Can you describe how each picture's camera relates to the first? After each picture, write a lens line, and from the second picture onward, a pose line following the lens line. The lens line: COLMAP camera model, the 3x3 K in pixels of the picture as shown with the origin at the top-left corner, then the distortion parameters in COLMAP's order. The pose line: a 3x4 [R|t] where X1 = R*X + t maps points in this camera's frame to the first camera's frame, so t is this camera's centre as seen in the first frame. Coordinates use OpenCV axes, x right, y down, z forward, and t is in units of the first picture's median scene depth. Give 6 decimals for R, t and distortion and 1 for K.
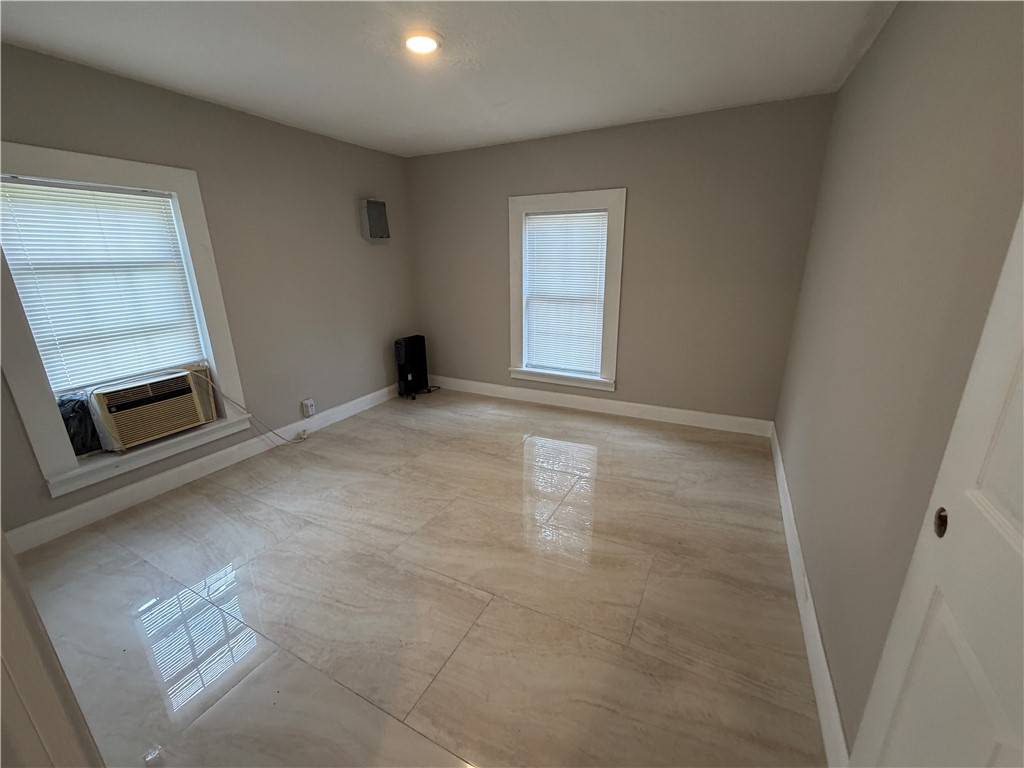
lens RADIAL K [[419.4, 0, 516.8], [0, 419.4, 384.2], [0, 0, 1]] dist [0.001479, -0.000829]
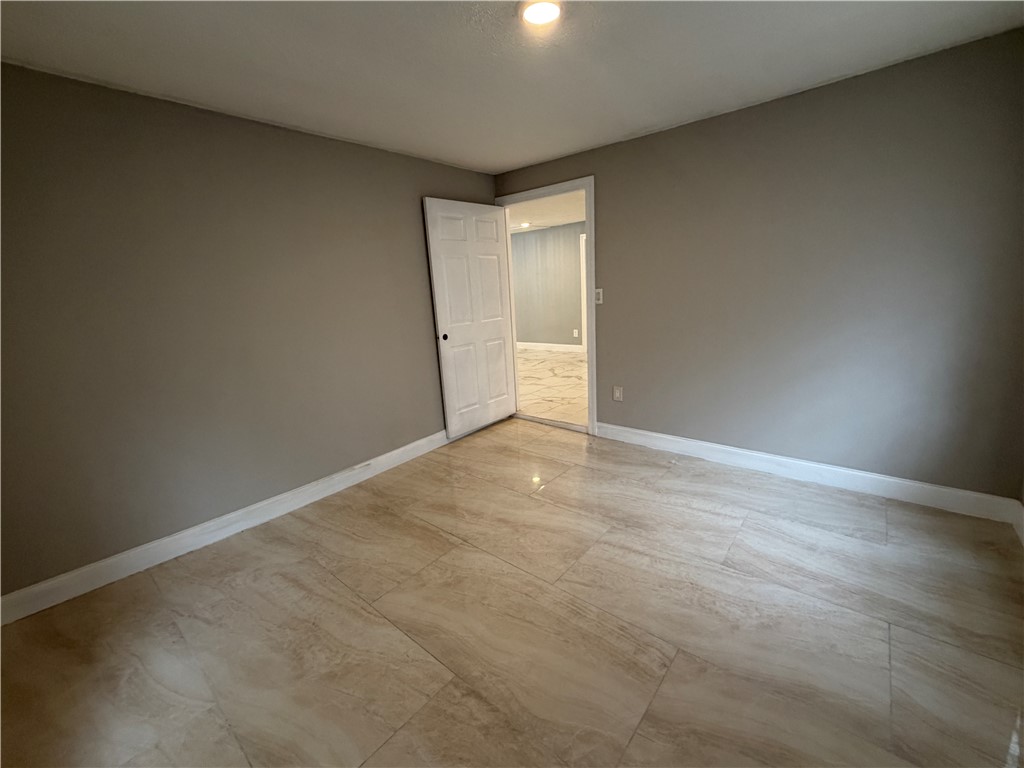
lens RADIAL K [[419.4, 0, 514.5], [0, 419.4, 389.0], [0, 0, 1]] dist [0.001479, -0.000829]
pose [[-0.971753, 0.009006, 0.235830, -0.276547], [0.130900, 0.852042, 0.506844, -0.452934], [-0.196372, 0.523397, -0.829153, 1.569120]]
